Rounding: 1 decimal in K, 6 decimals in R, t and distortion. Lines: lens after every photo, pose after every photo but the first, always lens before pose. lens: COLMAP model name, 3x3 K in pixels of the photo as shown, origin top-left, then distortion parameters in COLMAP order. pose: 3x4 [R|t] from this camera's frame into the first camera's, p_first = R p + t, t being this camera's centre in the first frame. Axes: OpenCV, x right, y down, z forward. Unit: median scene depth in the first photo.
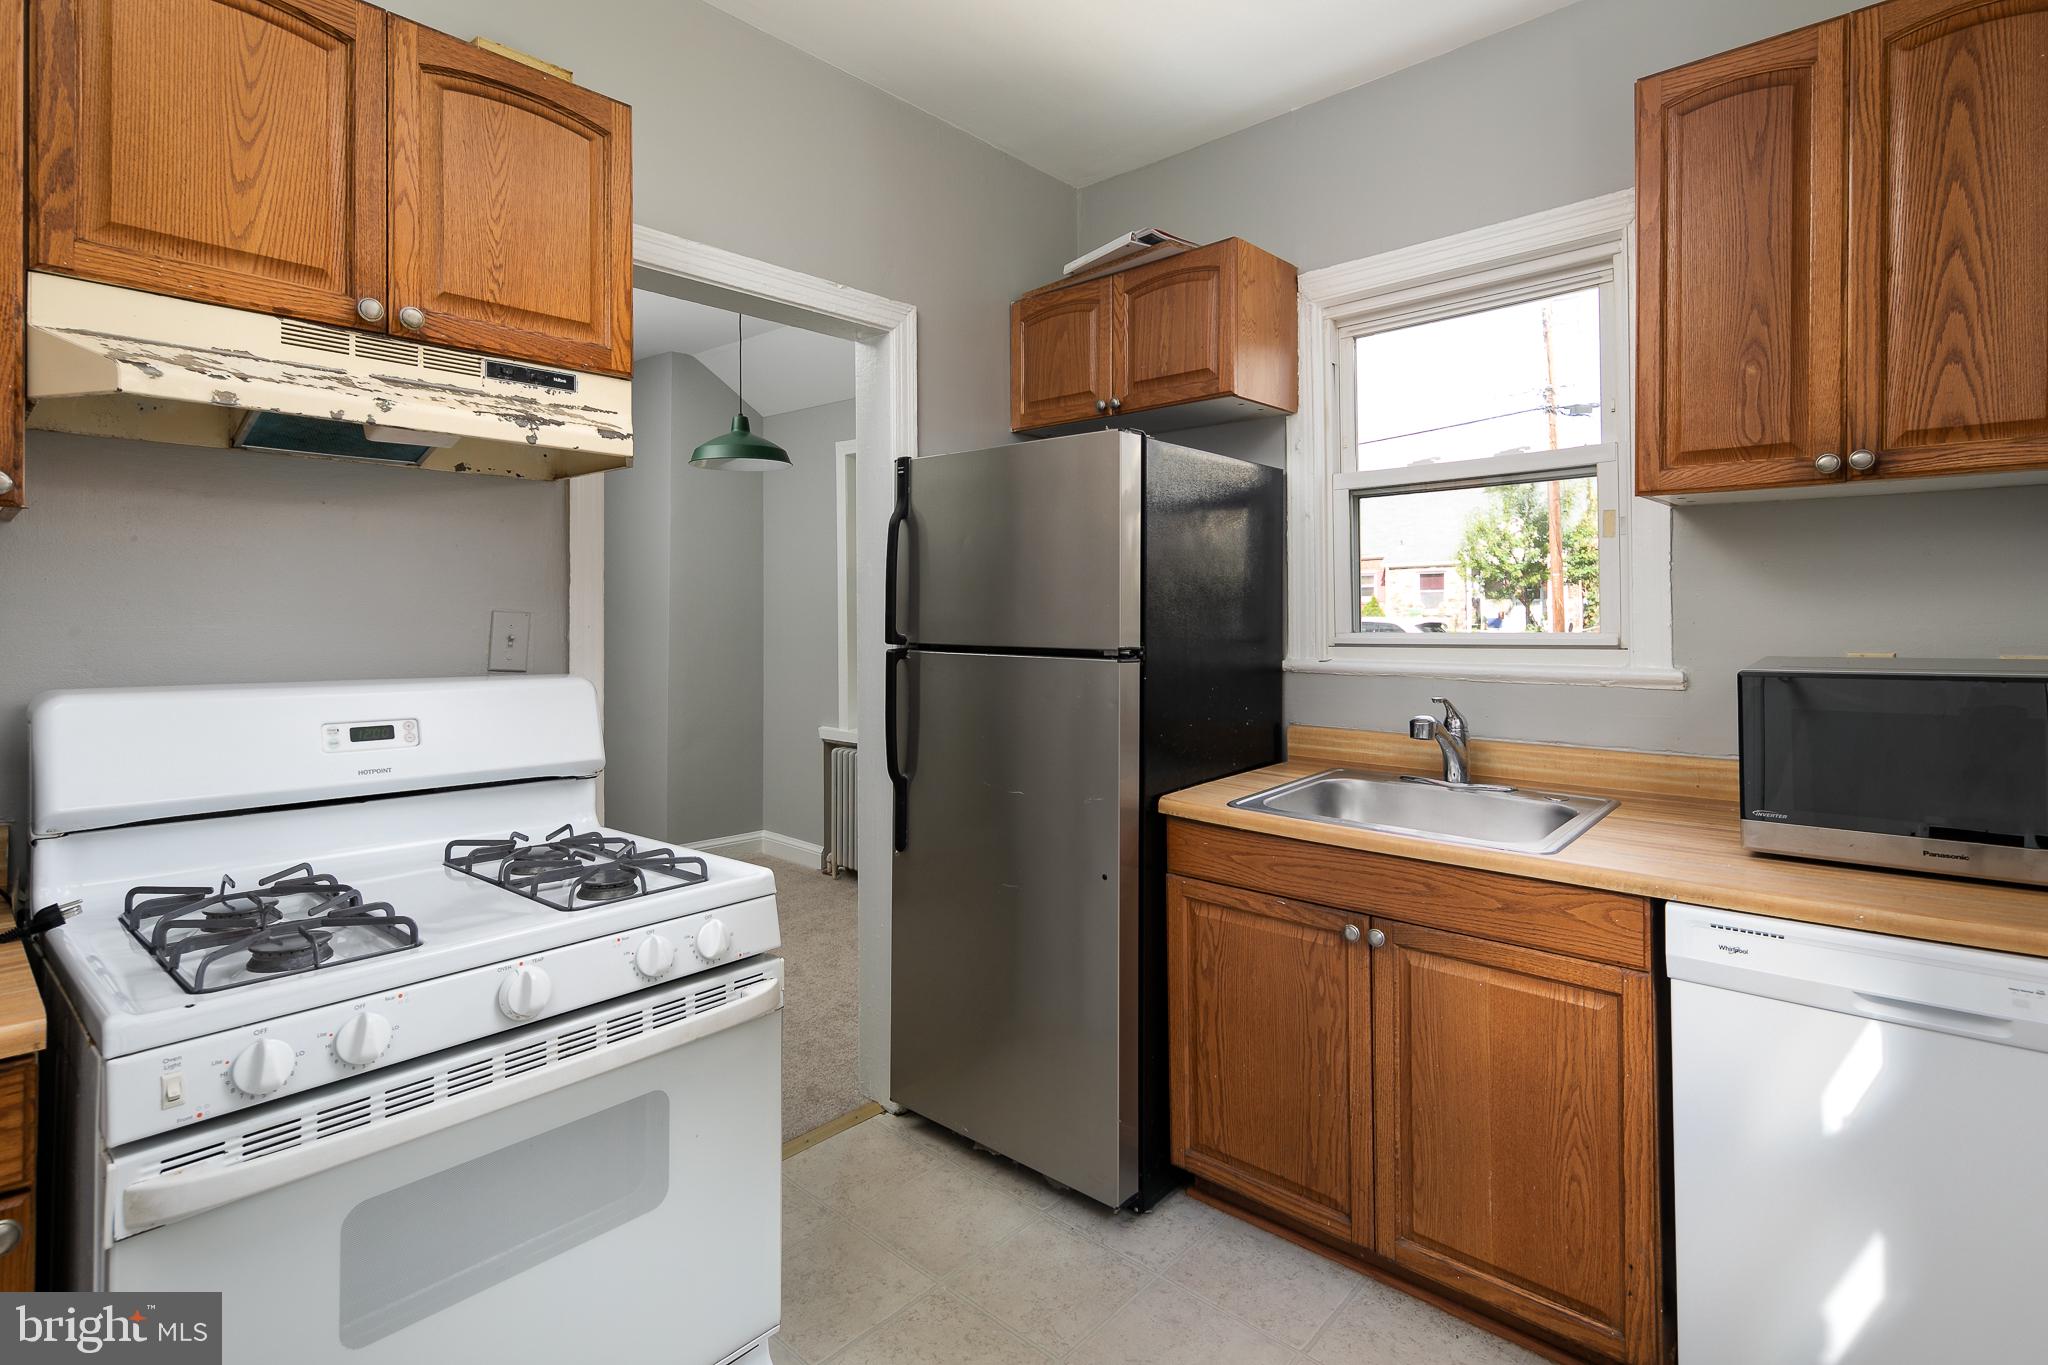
lens RADIAL K [[986.9, 0, 1015.4], [0, 986.9, 609.9], [0, 0, 1]] dist [-0.000402, -0.000194]
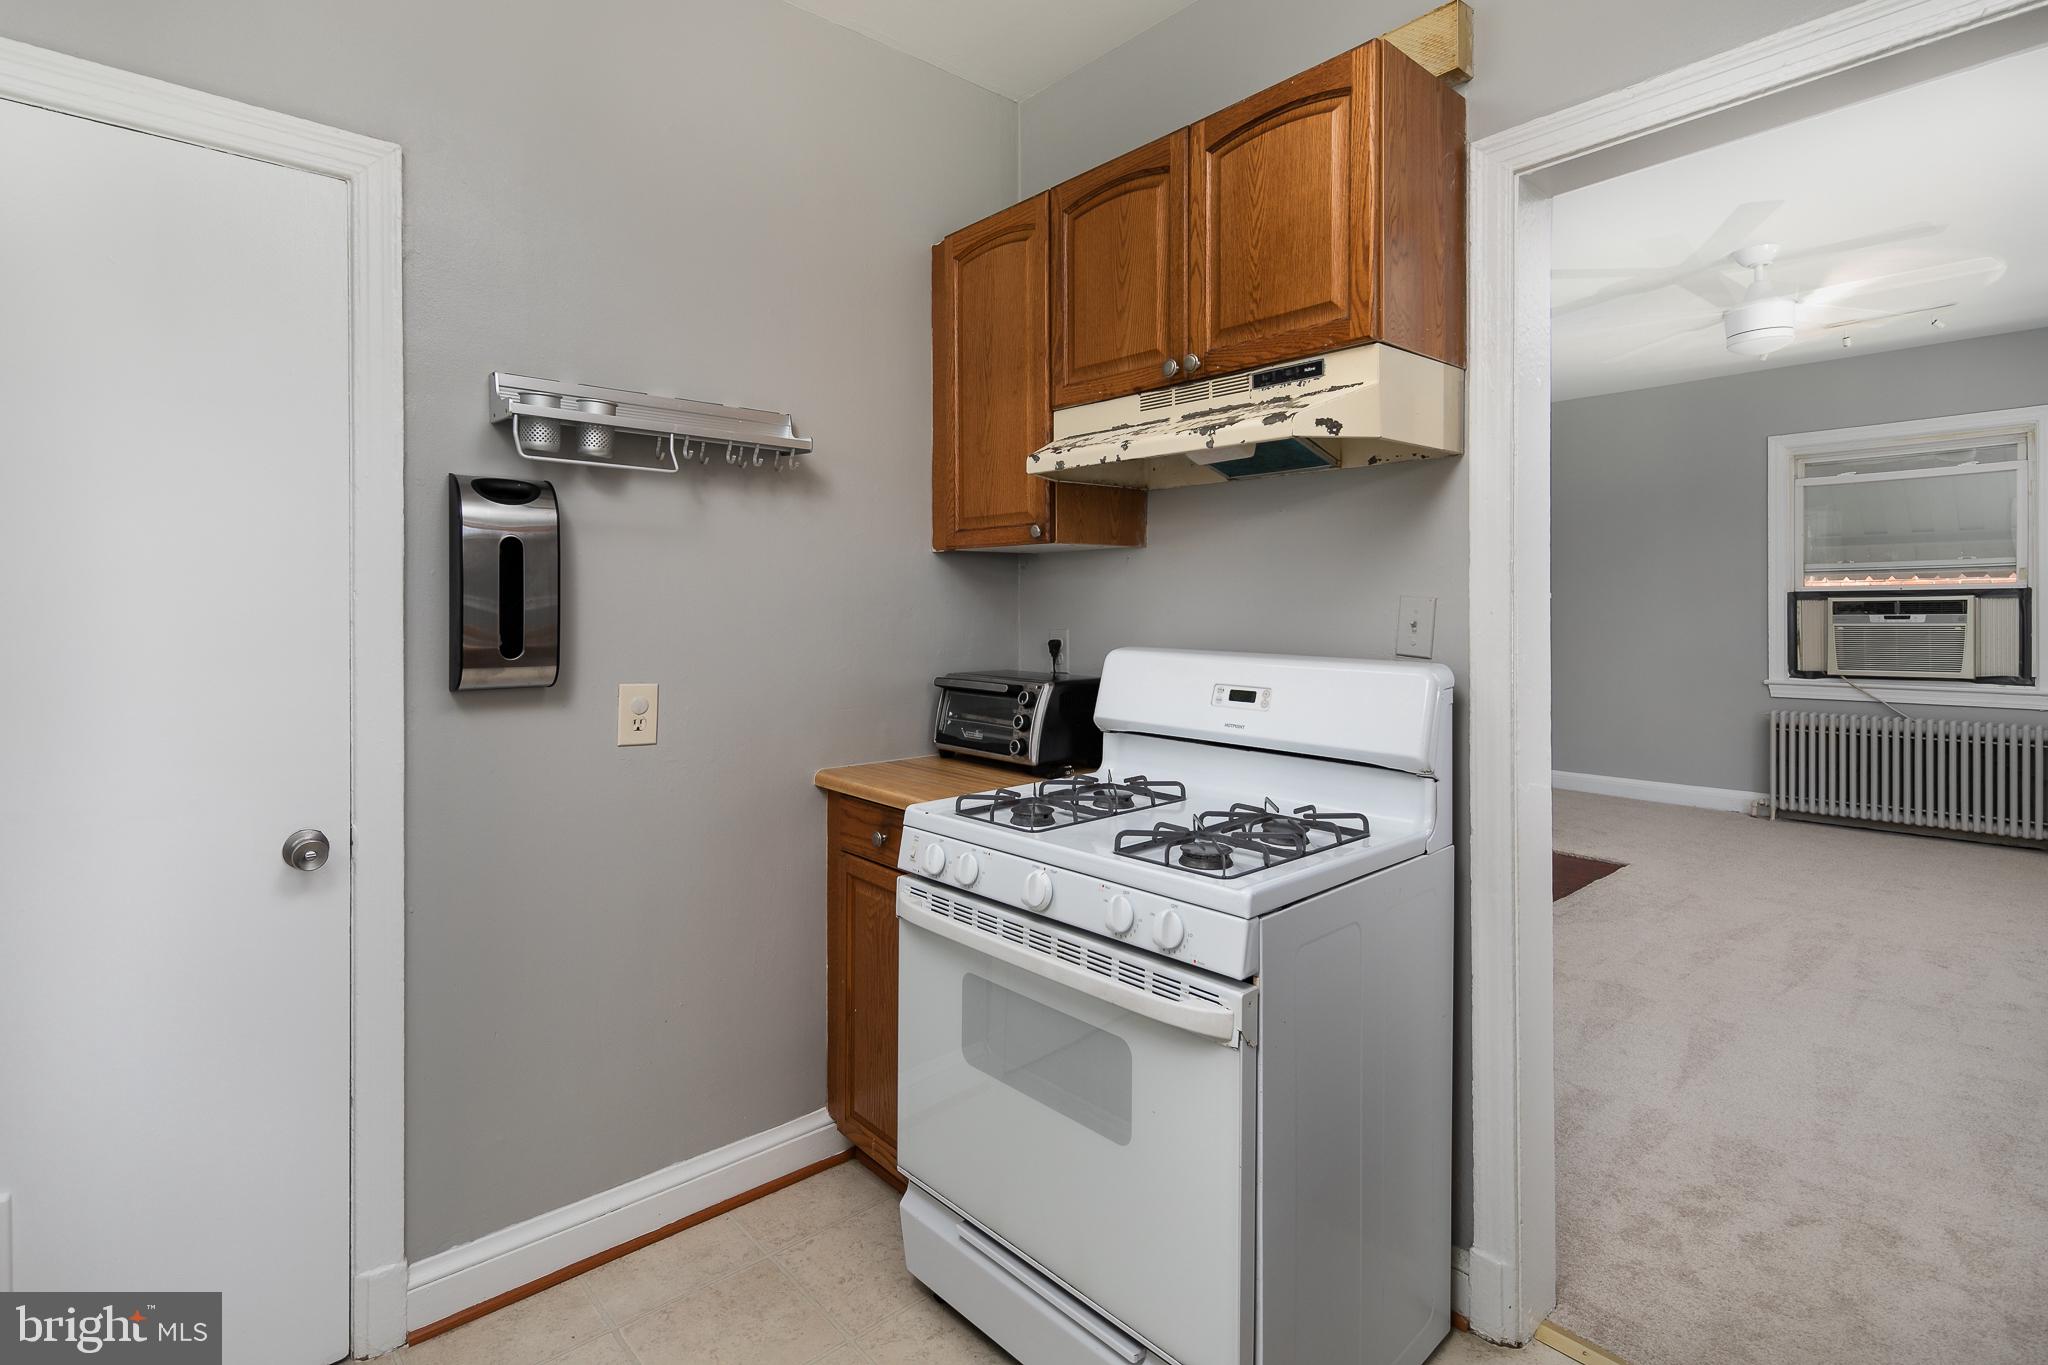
lens RADIAL K [[986.9, 0, 1015.4], [0, 986.9, 609.9], [0, 0, 1]] dist [-0.000402, -0.000194]
pose [[-0.101473, 0.007753, -0.994808, 0.647952], [0.009483, 0.999932, 0.006825, 0.005720], [0.994793, -0.008742, -0.101539, 0.891179]]
